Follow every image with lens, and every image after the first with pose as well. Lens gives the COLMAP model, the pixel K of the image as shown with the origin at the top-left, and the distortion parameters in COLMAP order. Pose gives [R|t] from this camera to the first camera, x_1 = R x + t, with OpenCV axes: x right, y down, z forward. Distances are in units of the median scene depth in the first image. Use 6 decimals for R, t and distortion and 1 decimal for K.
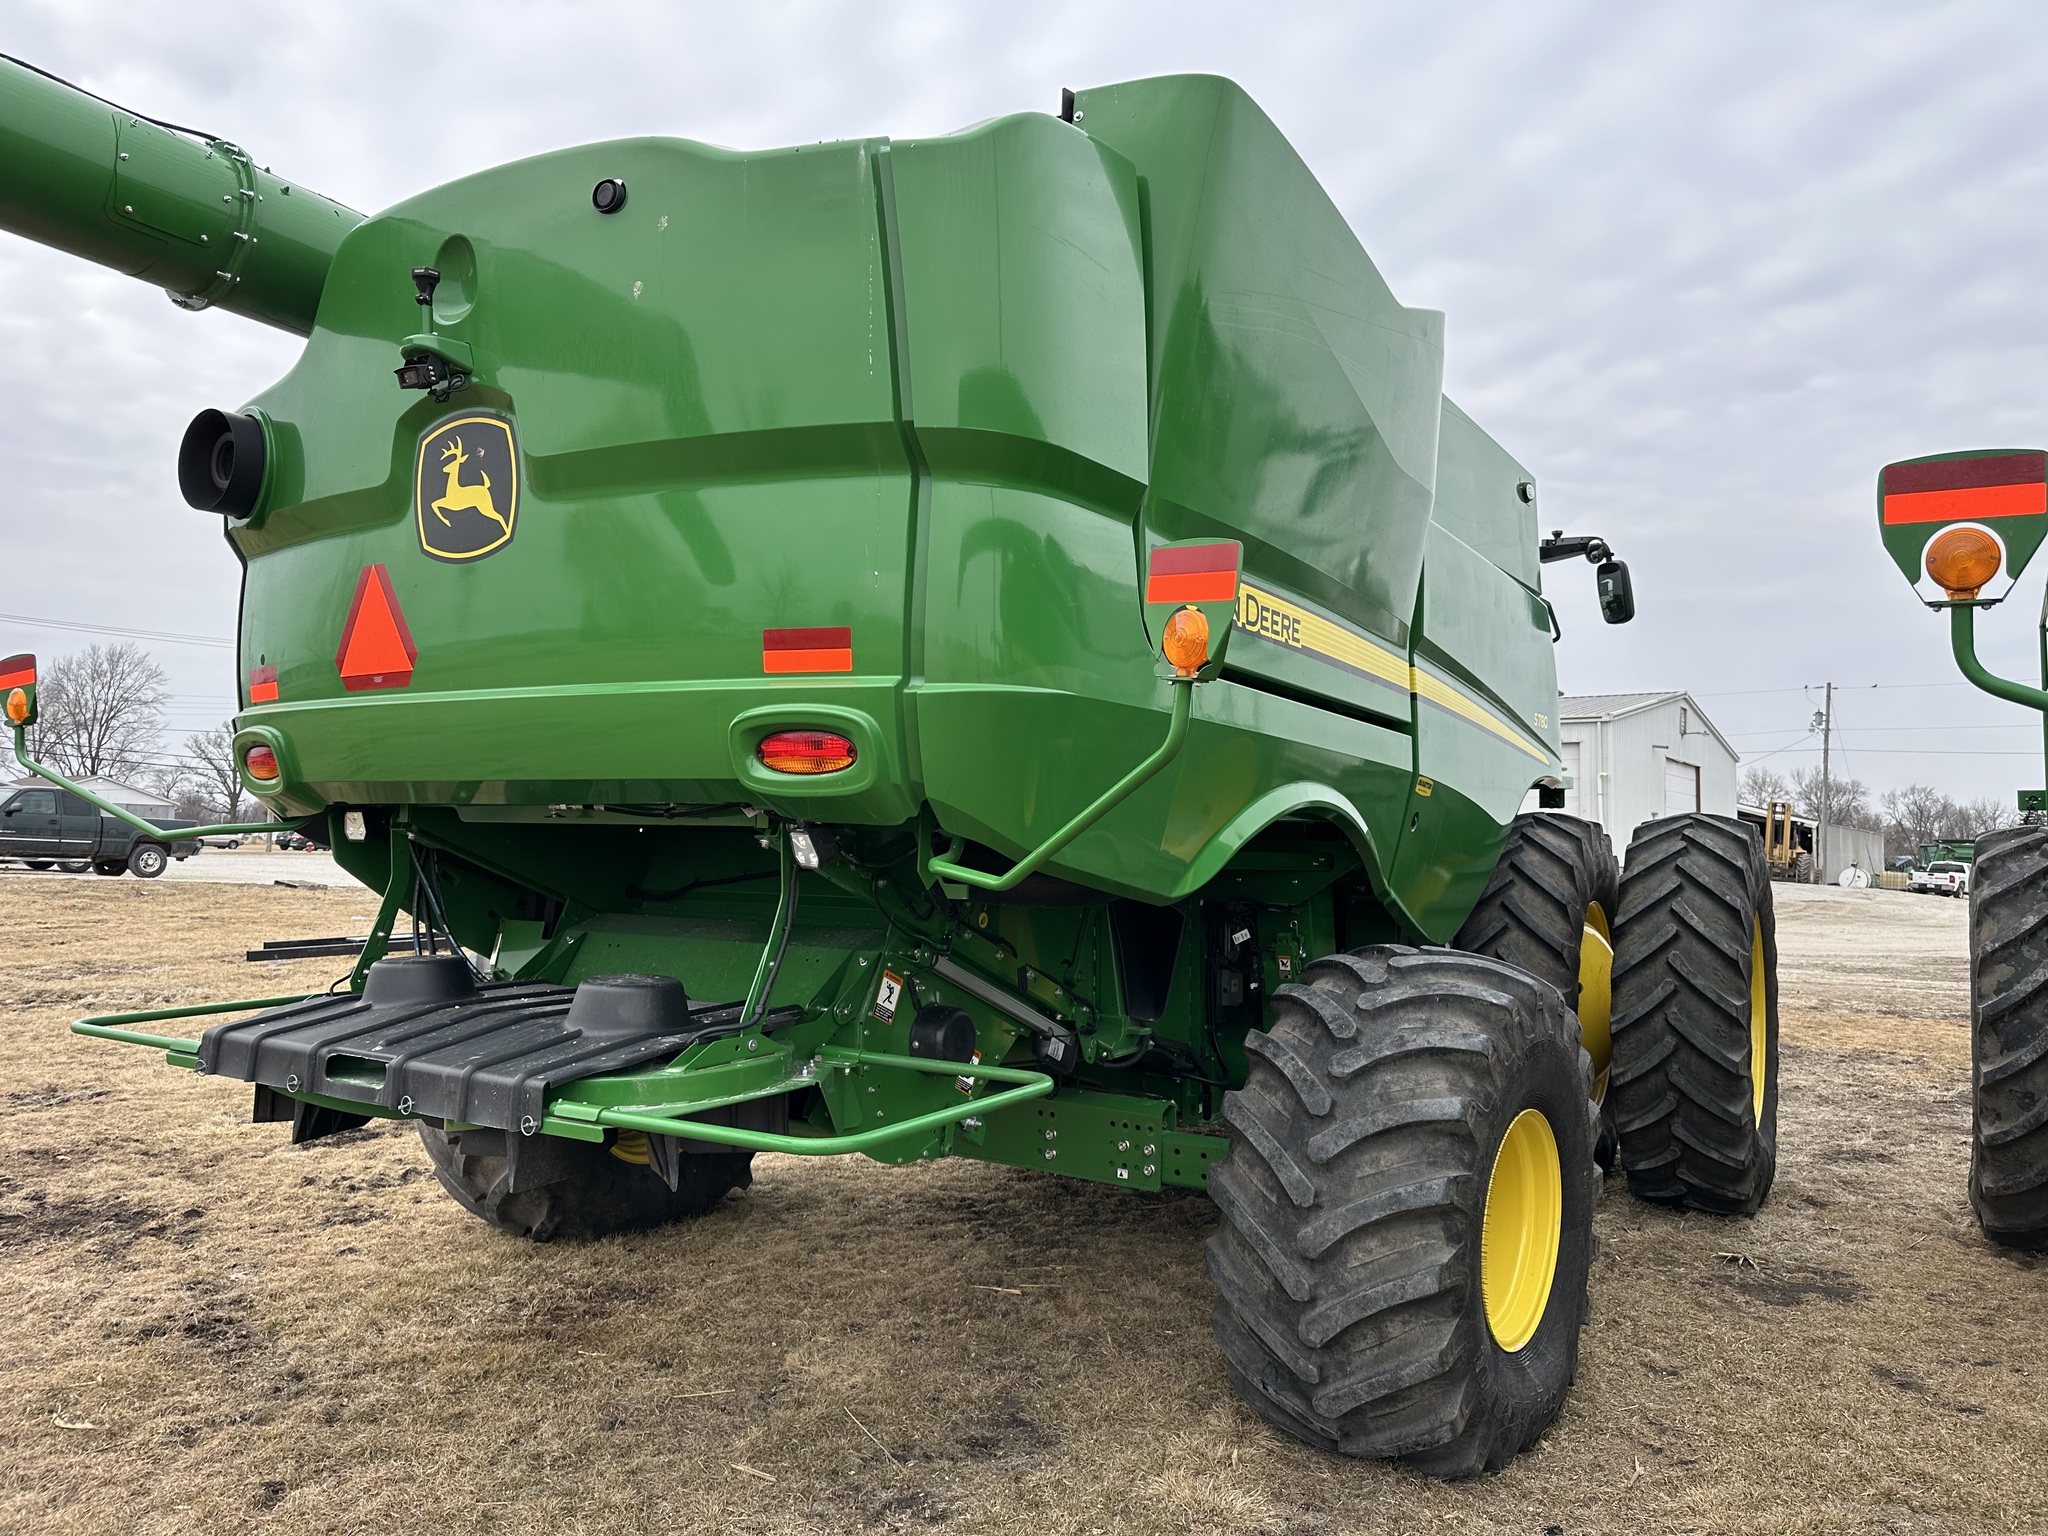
lens RADIAL K [[1415.1, 0, 1024.0], [0, 1415.1, 768.0], [0, 0, 1]] dist [0.149160, -0.251443]
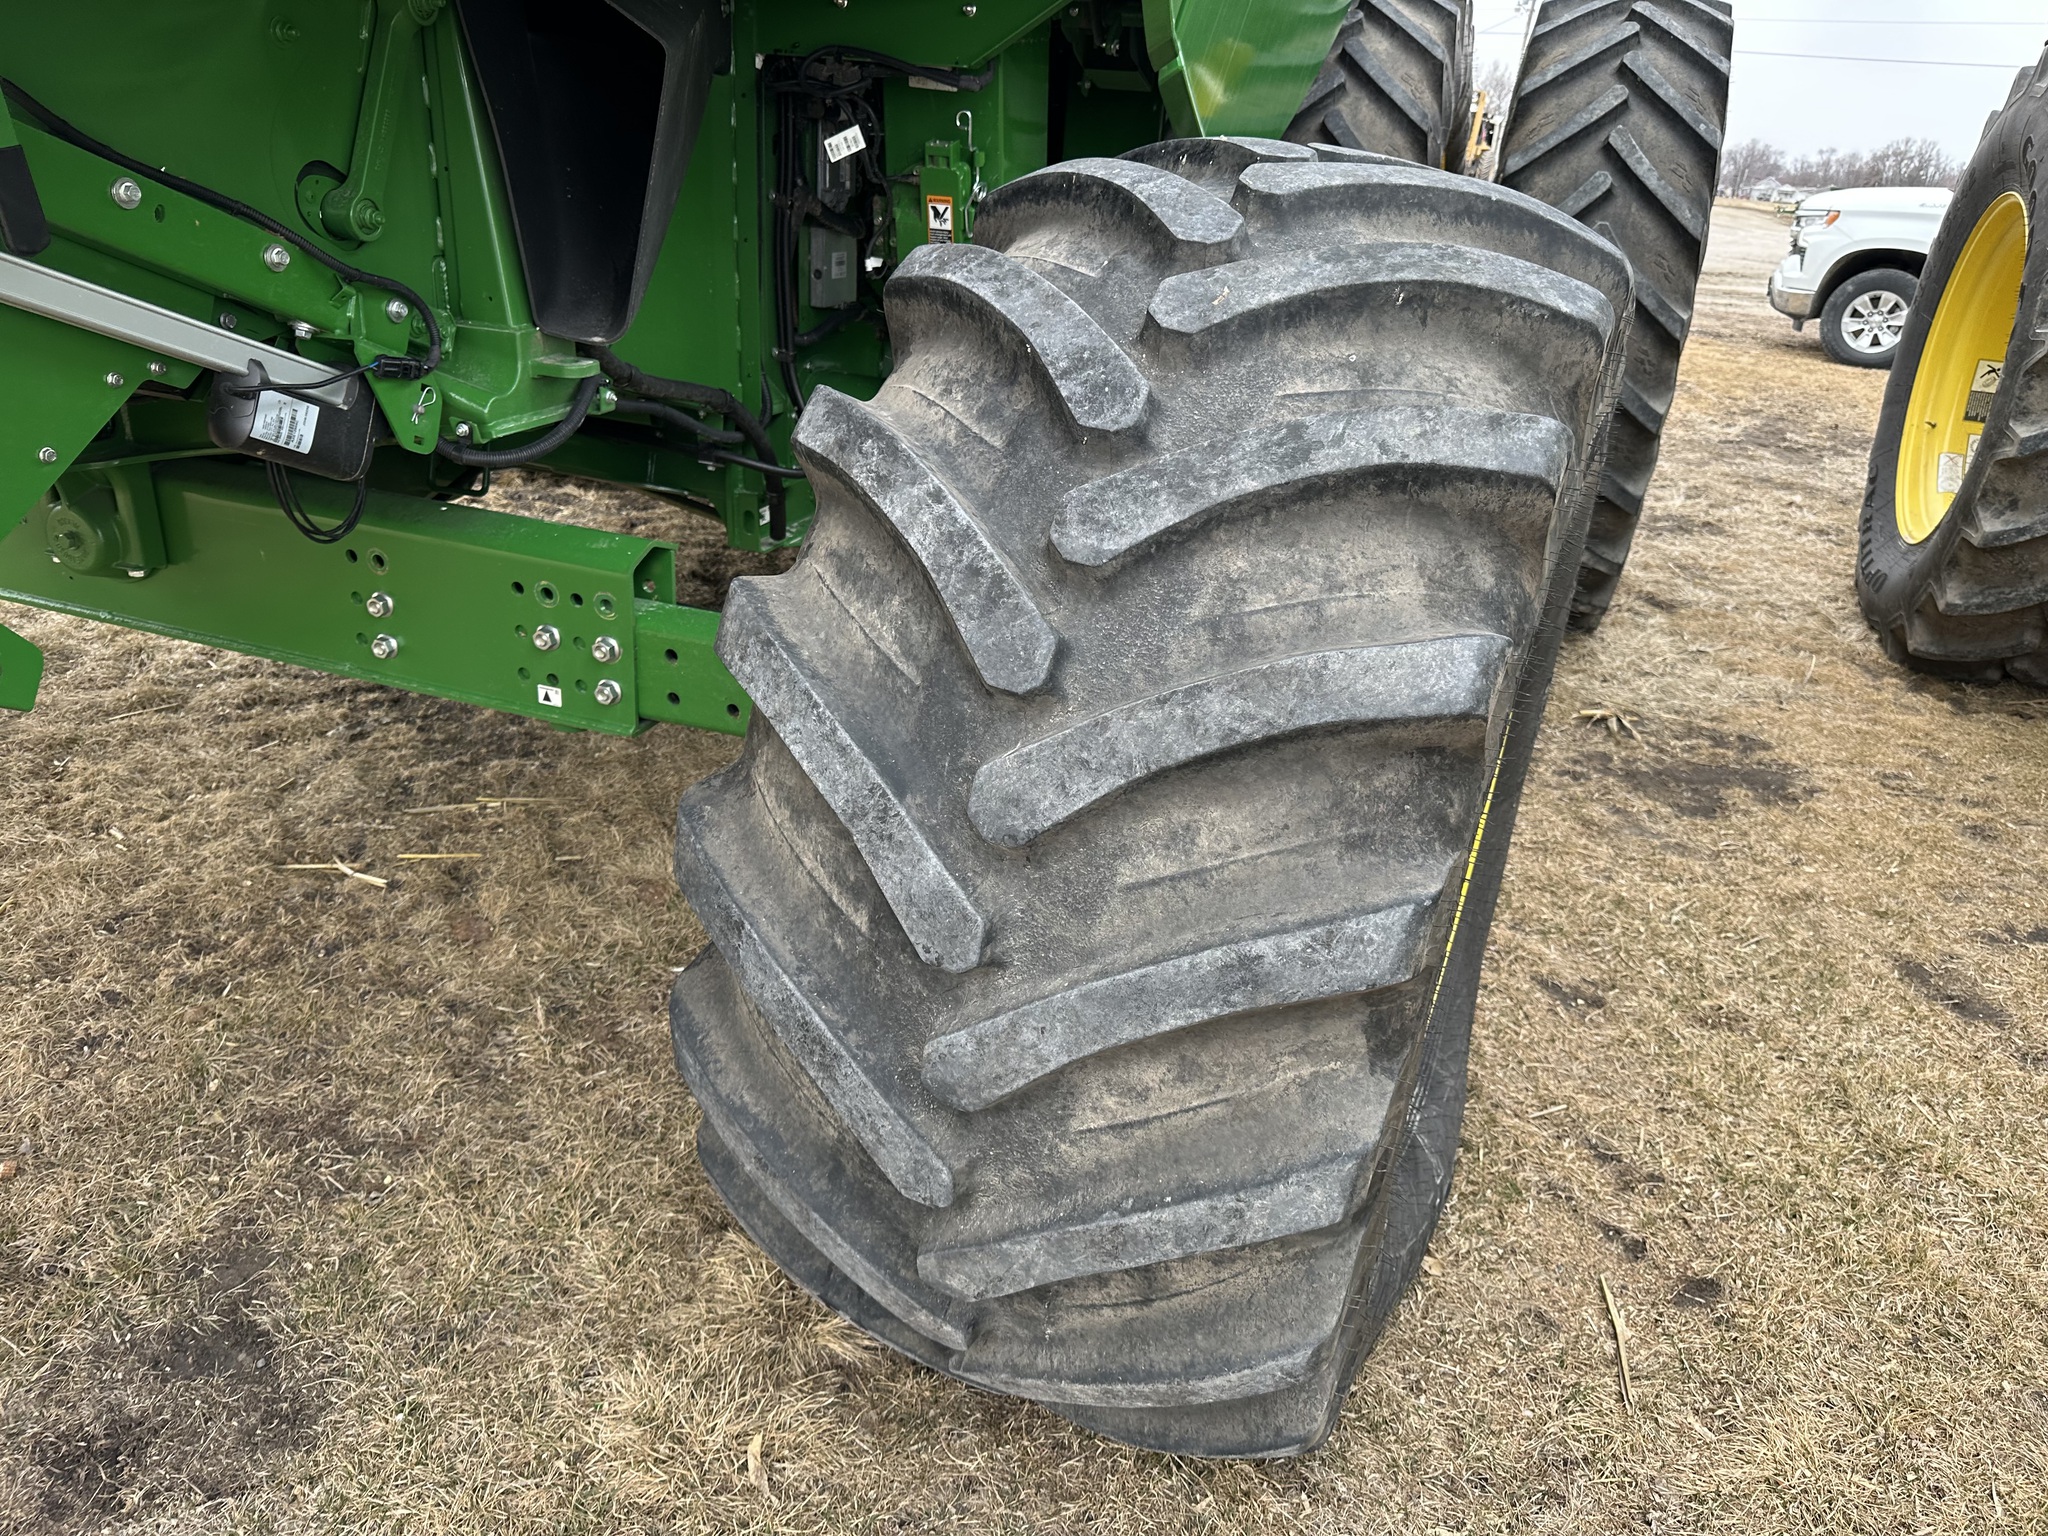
lens RADIAL K [[1531.9, 0, 1024.0], [0, 1531.9, 768.0], [0, 0, 1]] dist [0.152560, -0.318368]
pose [[0.974777, -0.040861, 0.219407, 0.128596], [-0.060007, 0.898909, 0.434006, 0.109574], [-0.214961, -0.436225, 0.873784, 0.668309]]
